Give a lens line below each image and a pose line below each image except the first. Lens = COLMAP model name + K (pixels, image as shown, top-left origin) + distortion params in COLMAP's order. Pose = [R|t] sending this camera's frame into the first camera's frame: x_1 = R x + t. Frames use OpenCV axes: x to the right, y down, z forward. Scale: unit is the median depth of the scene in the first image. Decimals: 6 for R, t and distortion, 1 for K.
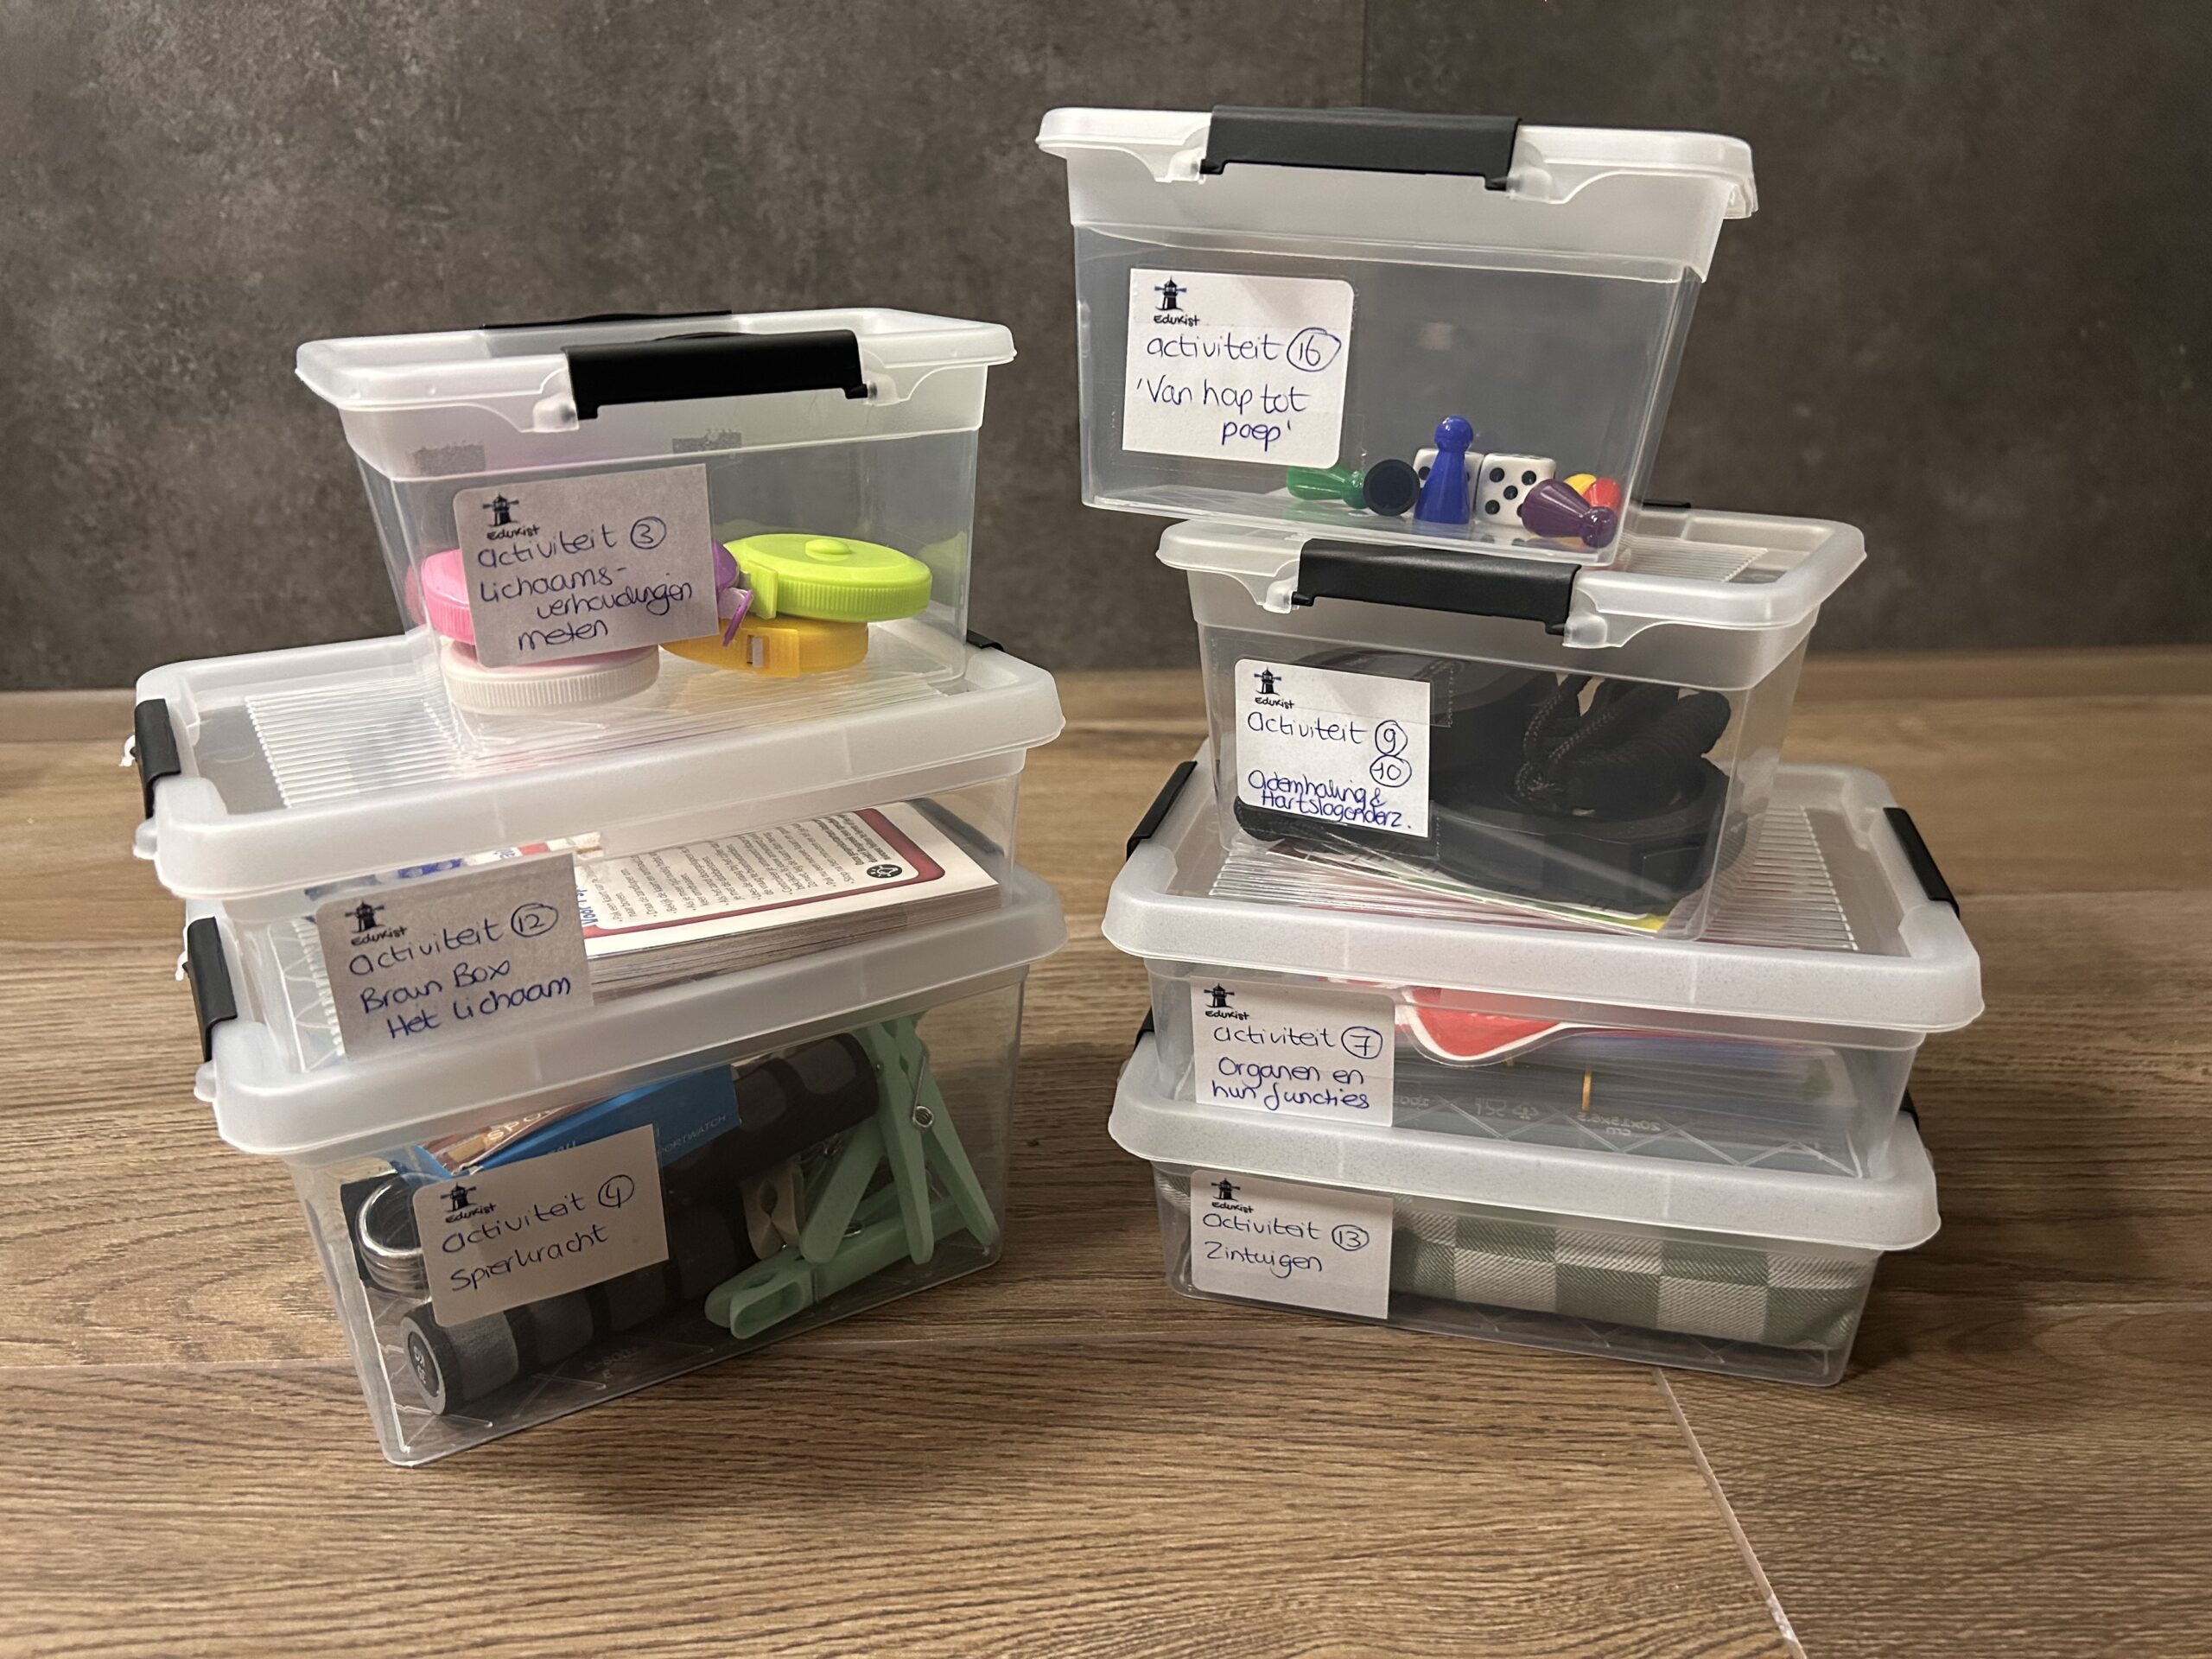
lens RADIAL K [[1702.1, 0, 1095.0], [0, 1702.1, 828.2], [0, 0, 1]] dist [0.048760, -0.057330]
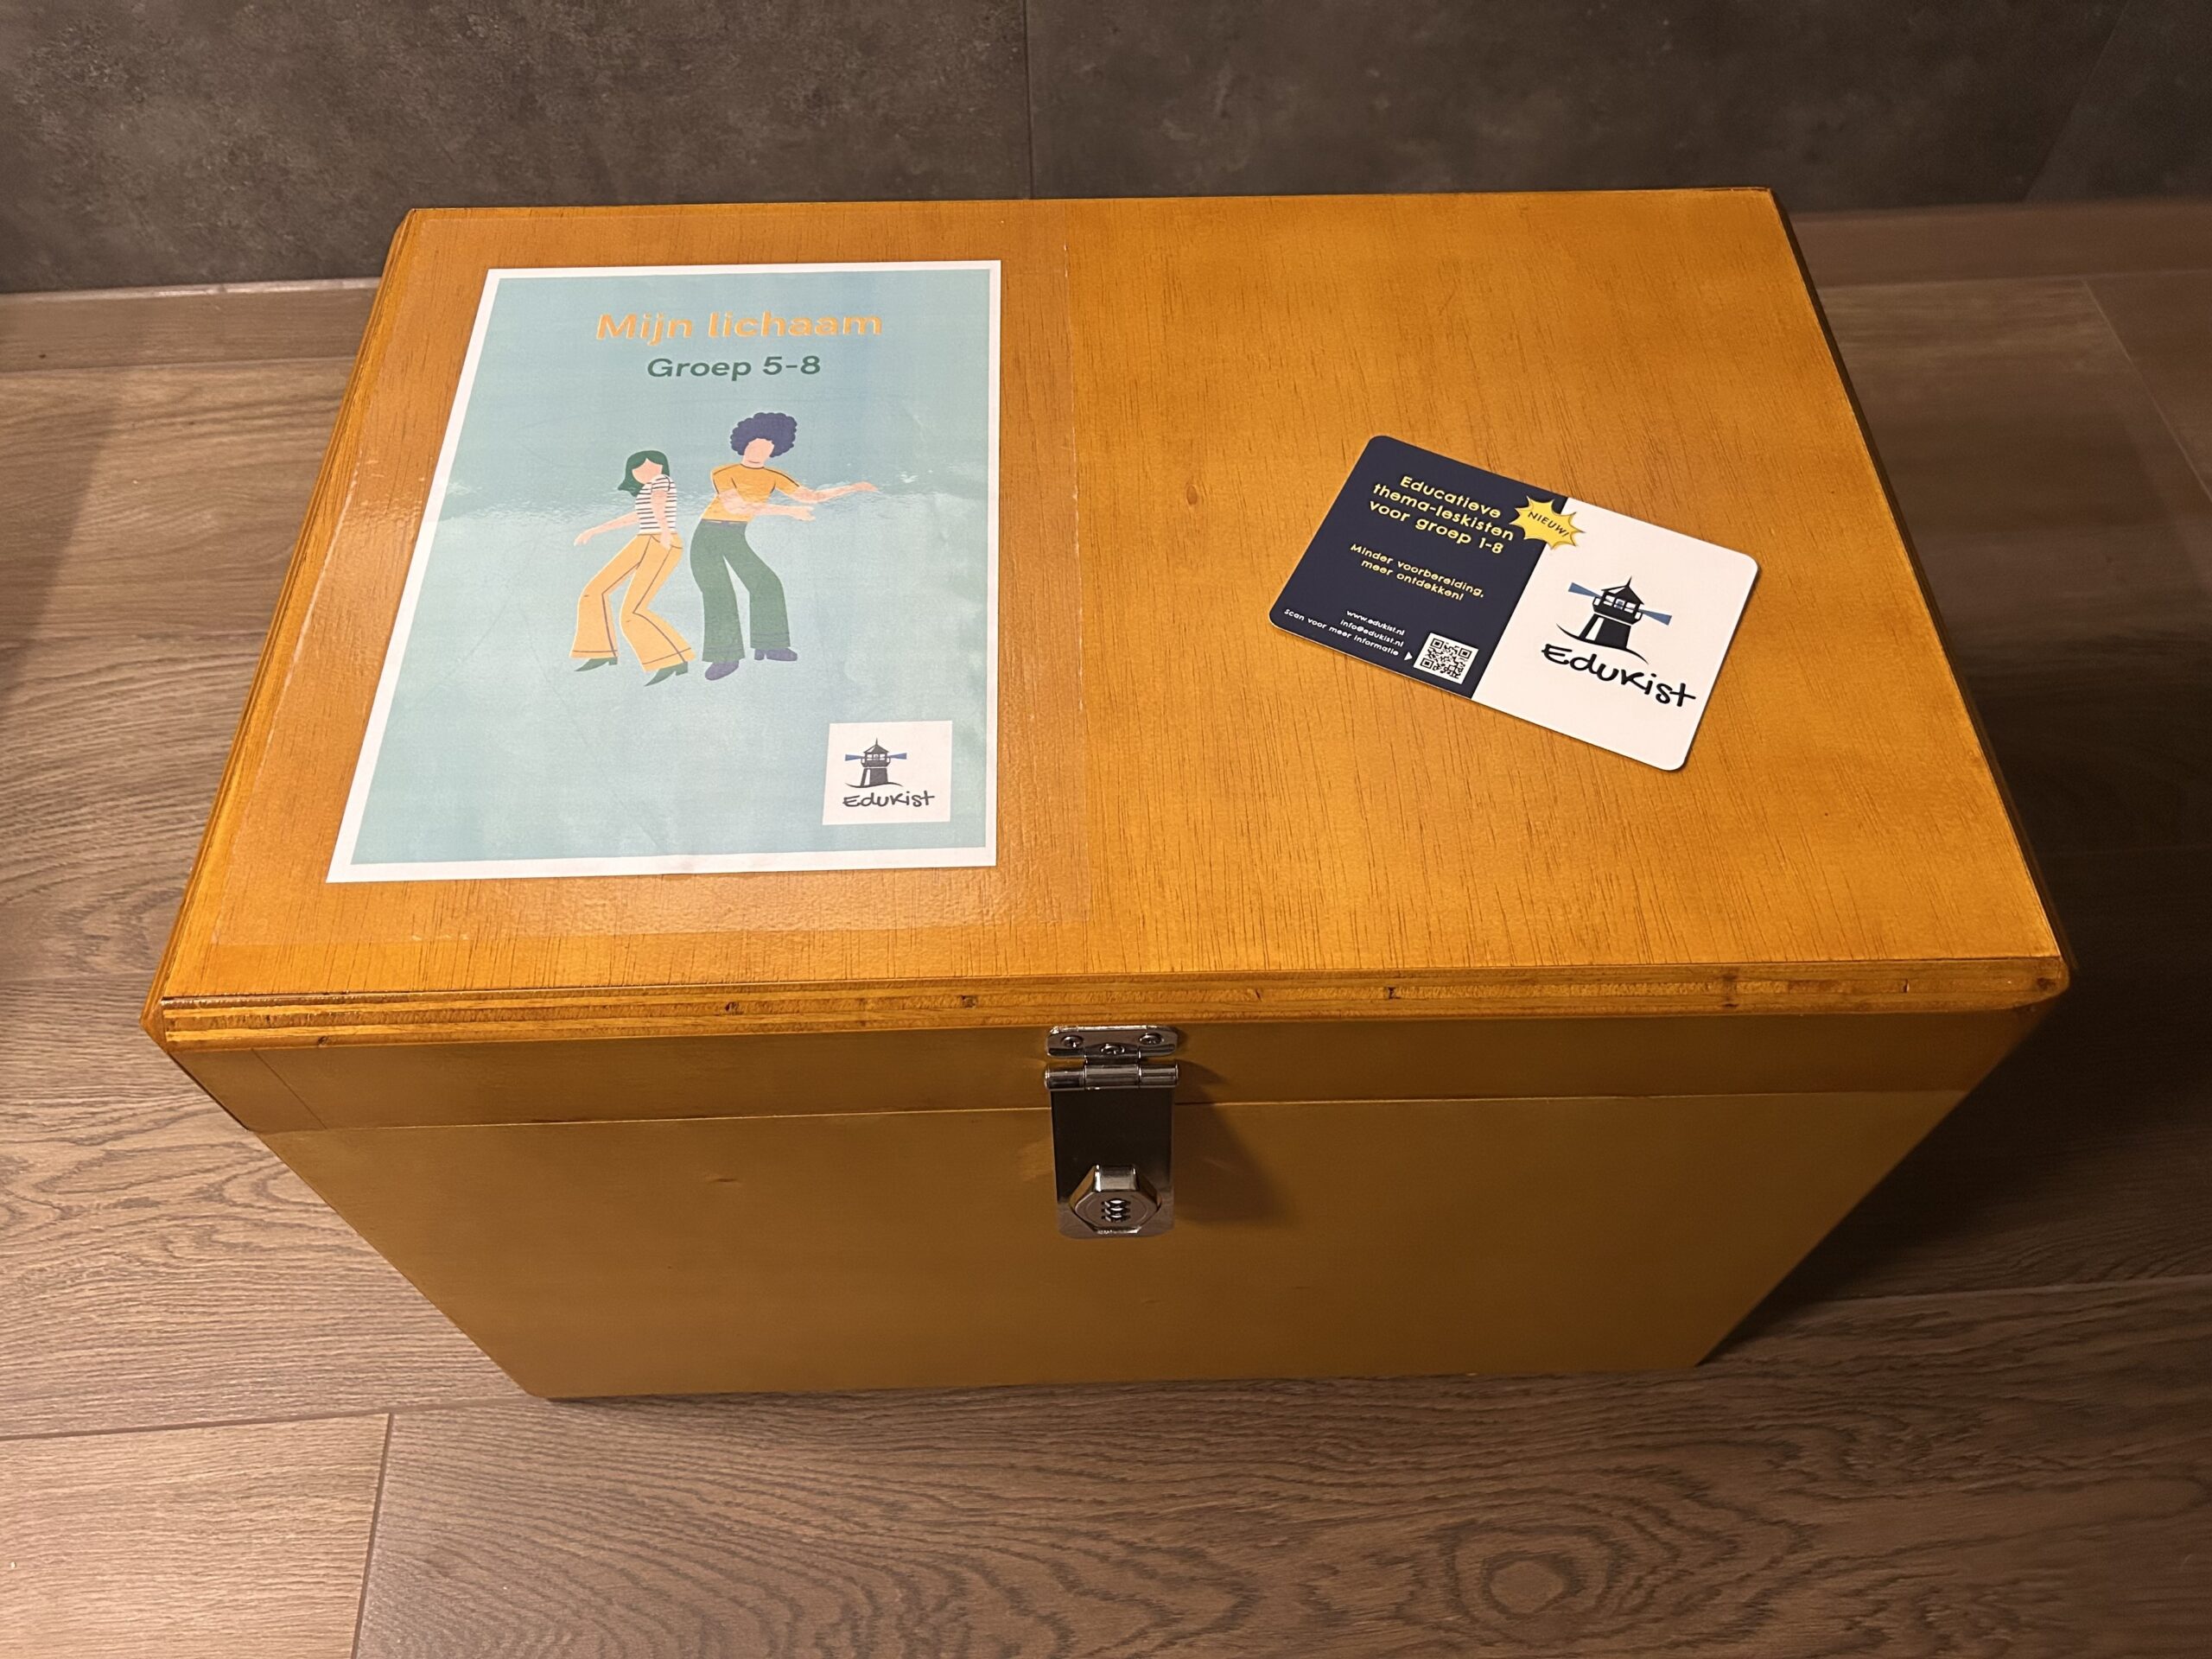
lens RADIAL K [[1702.1, 0, 1092.7], [0, 1702.1, 815.2], [0, 0, 1]] dist [0.048760, -0.057330]
pose [[0.998838, -0.031613, 0.036382, 0.134234], [0.005130, 0.820291, 0.571923, -0.526154], [-0.047924, -0.571071, 0.819500, -0.377898]]
